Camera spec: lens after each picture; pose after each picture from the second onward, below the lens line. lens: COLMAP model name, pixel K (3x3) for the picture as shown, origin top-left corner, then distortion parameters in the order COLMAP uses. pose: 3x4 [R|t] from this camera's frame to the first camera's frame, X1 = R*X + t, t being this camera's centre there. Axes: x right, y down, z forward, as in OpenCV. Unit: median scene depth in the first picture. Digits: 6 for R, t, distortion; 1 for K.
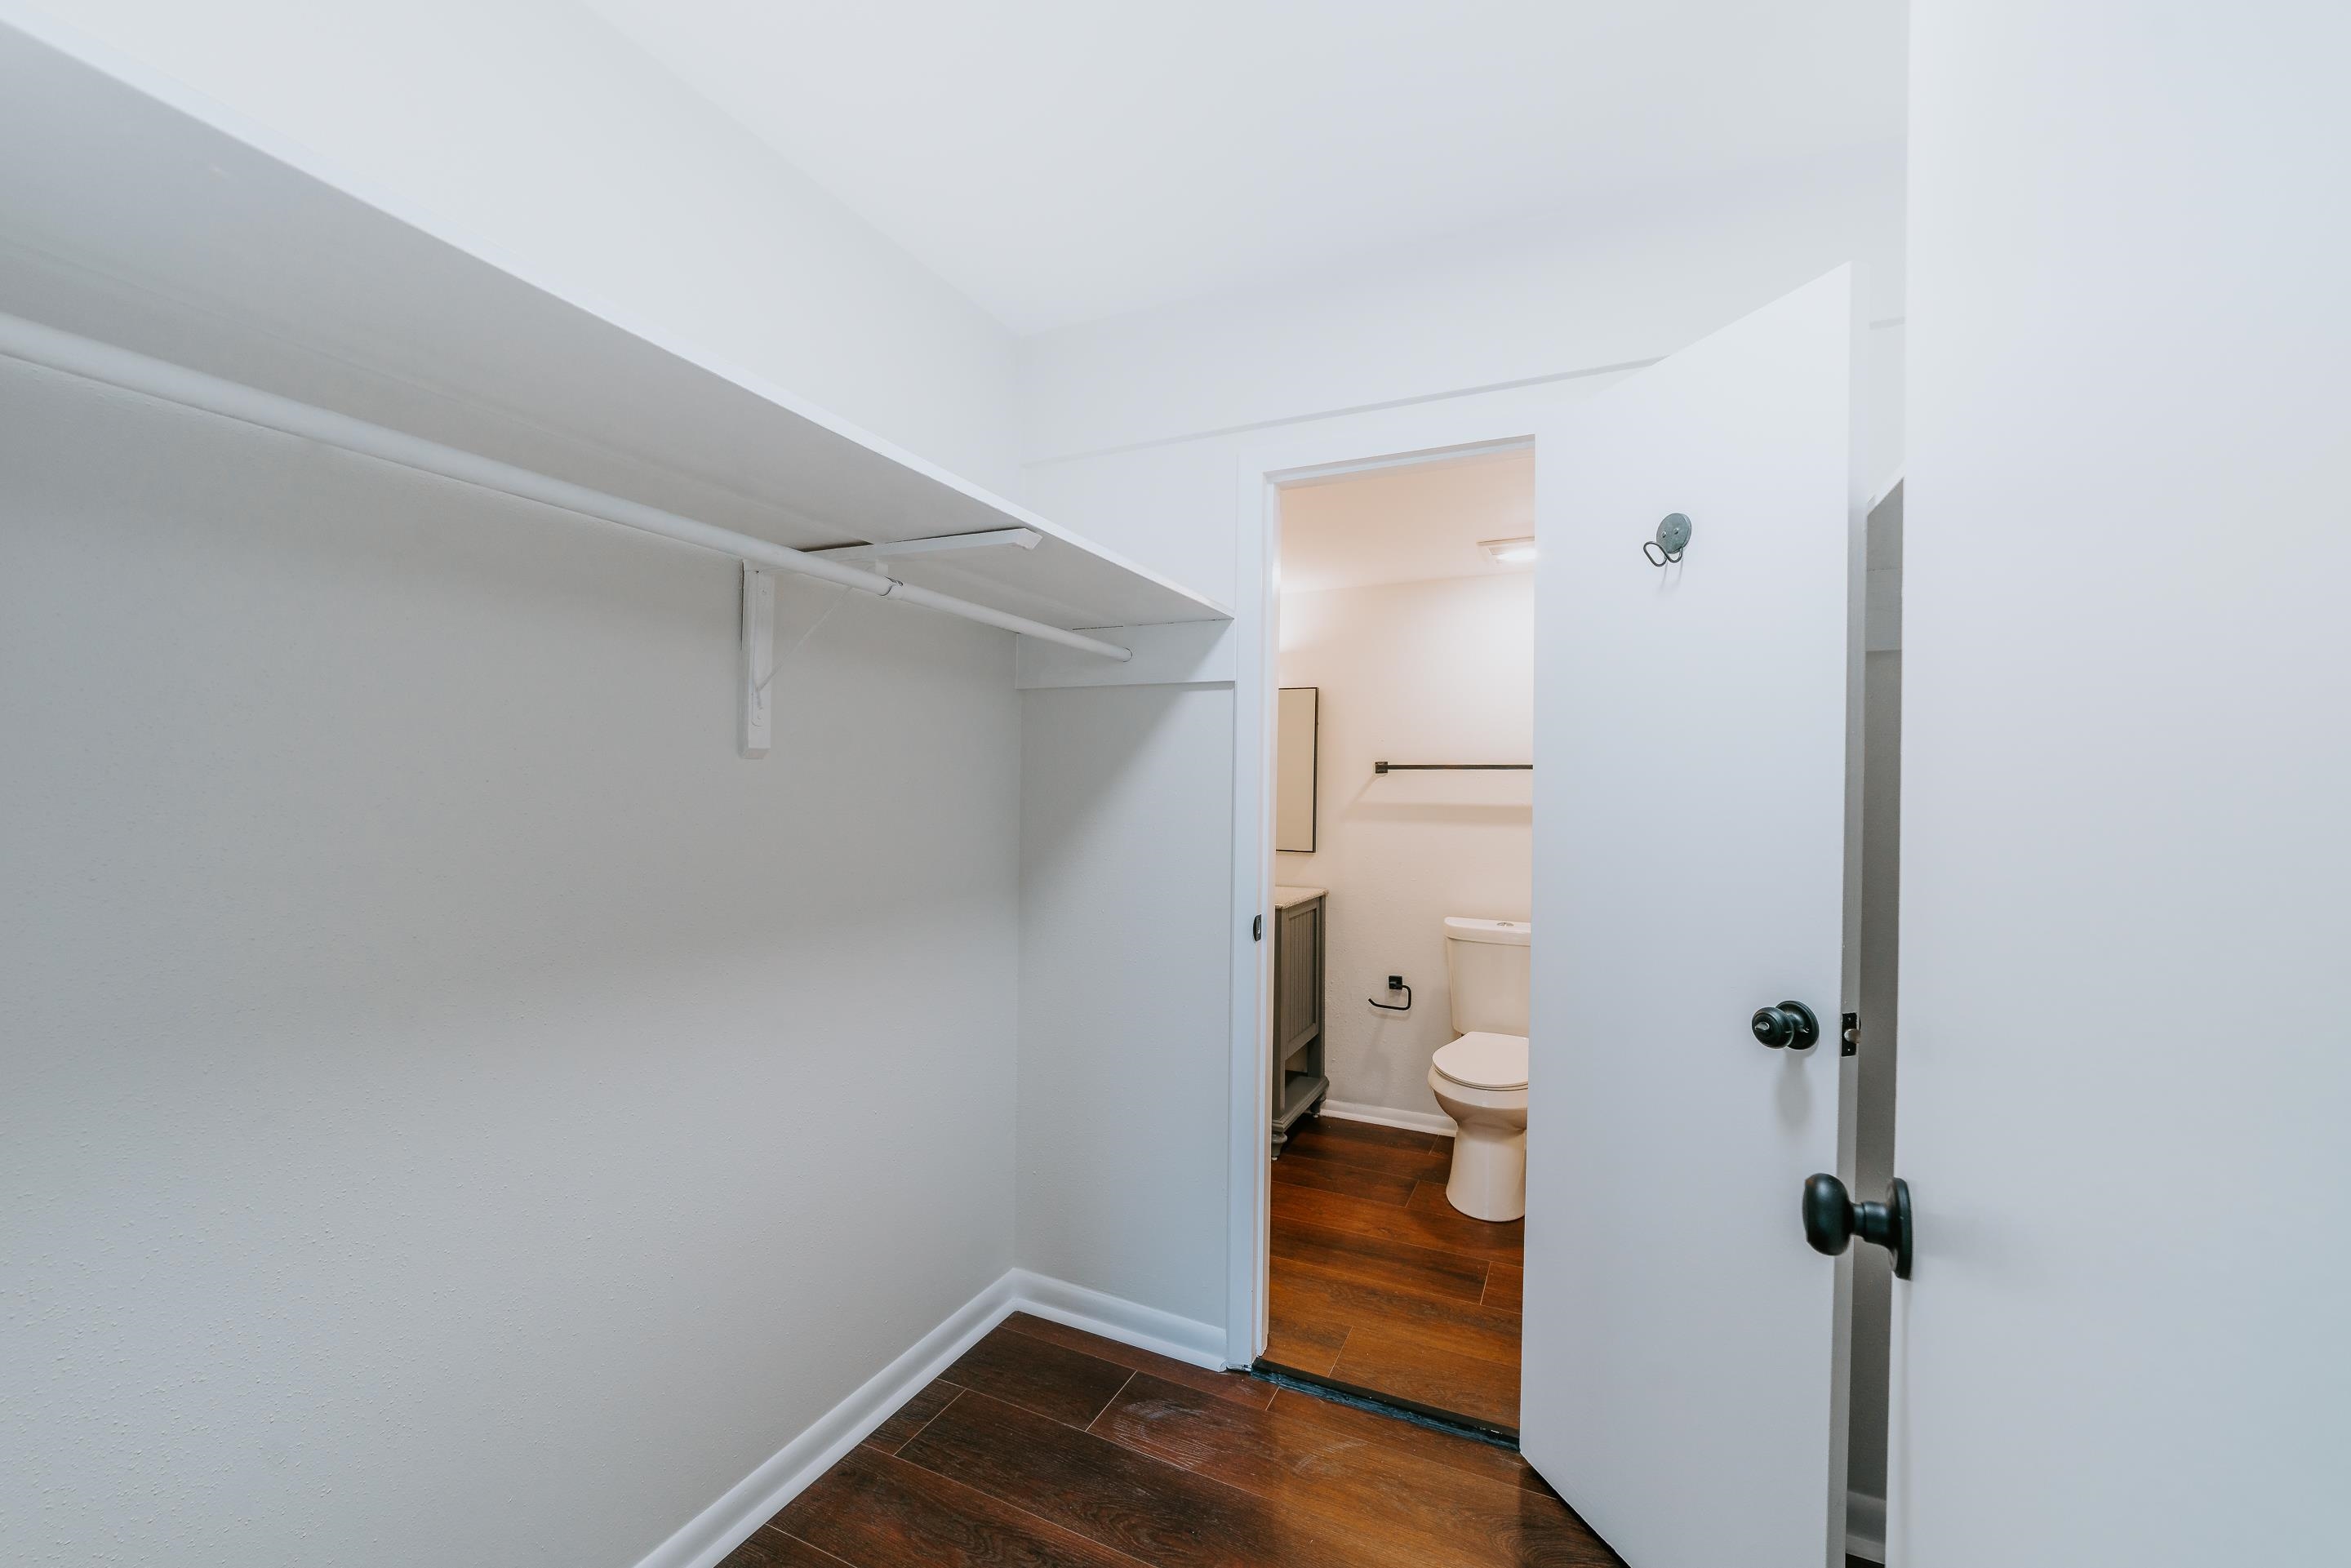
lens RADIAL K [[917.8, 0, 1166.2], [0, 917.8, 779.7], [0, 0, 1]] dist [-0.003443, 0.000046]
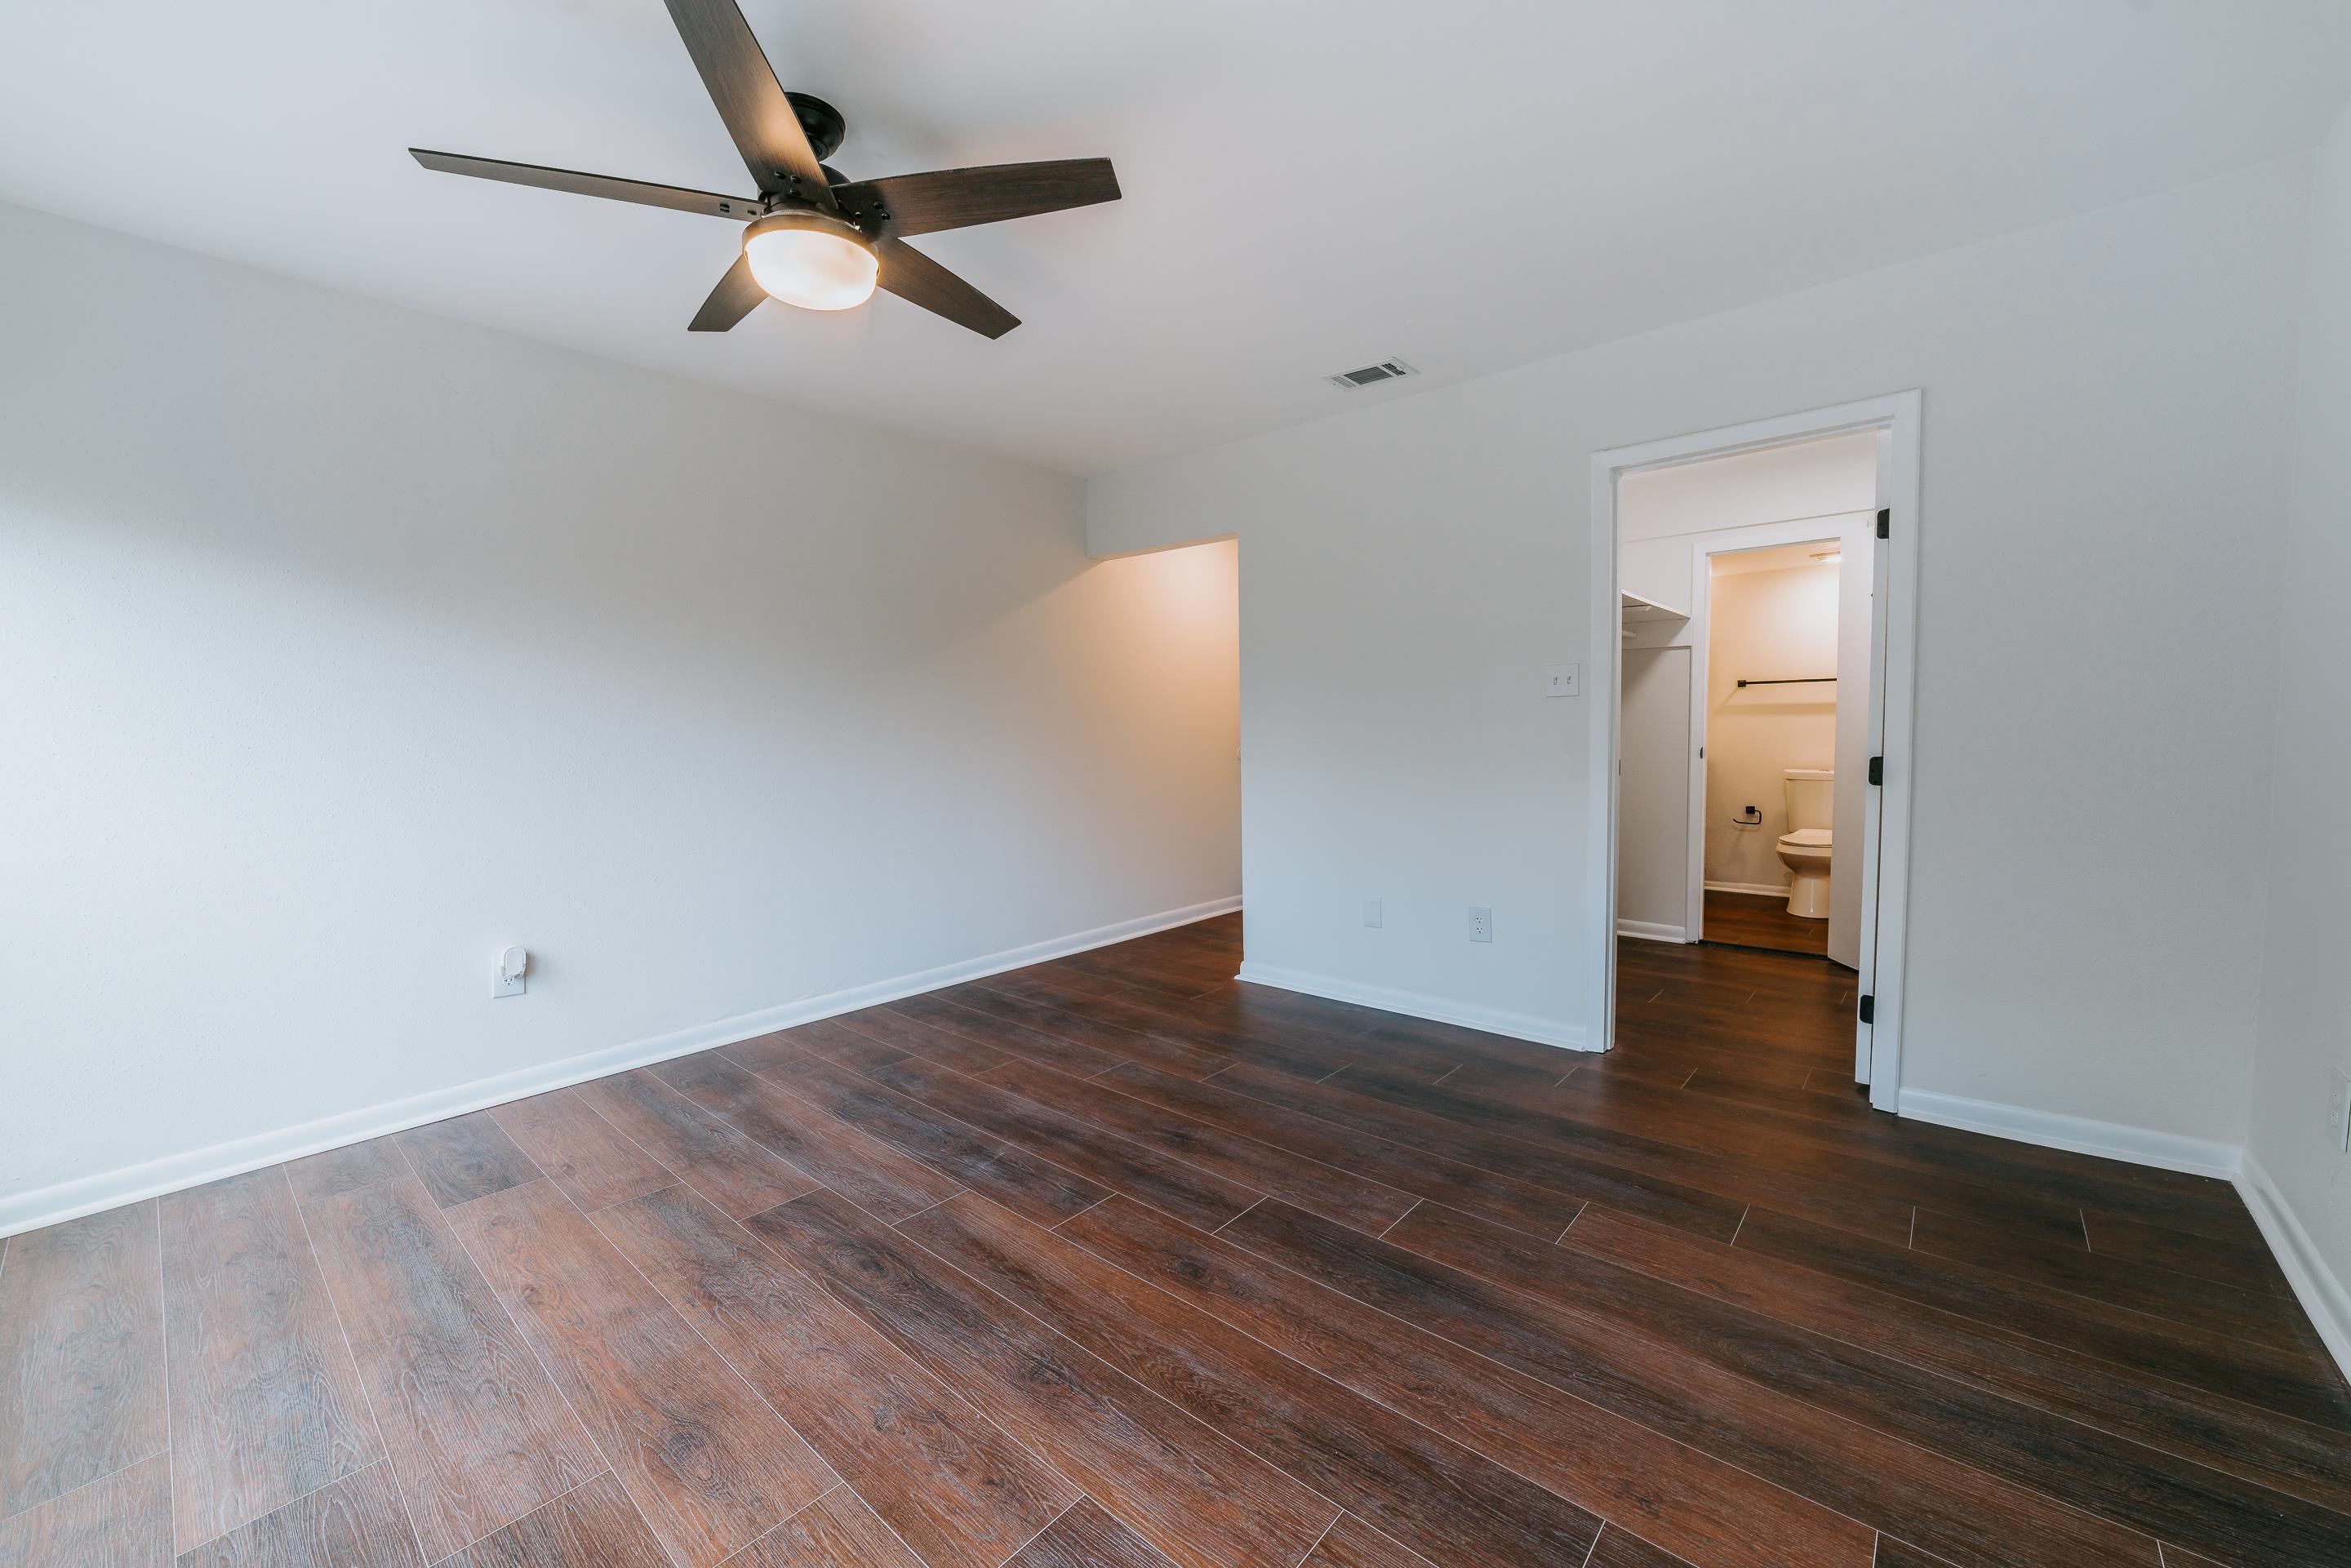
lens RADIAL K [[917.8, 0, 1166.2], [0, 917.8, 779.7], [0, 0, 1]] dist [-0.003443, 0.000046]
pose [[0.963842, -0.015590, -0.266017, -0.413084], [0.032494, 0.997713, 0.059262, 0.034830], [0.264485, -0.065763, 0.962145, -1.111938]]
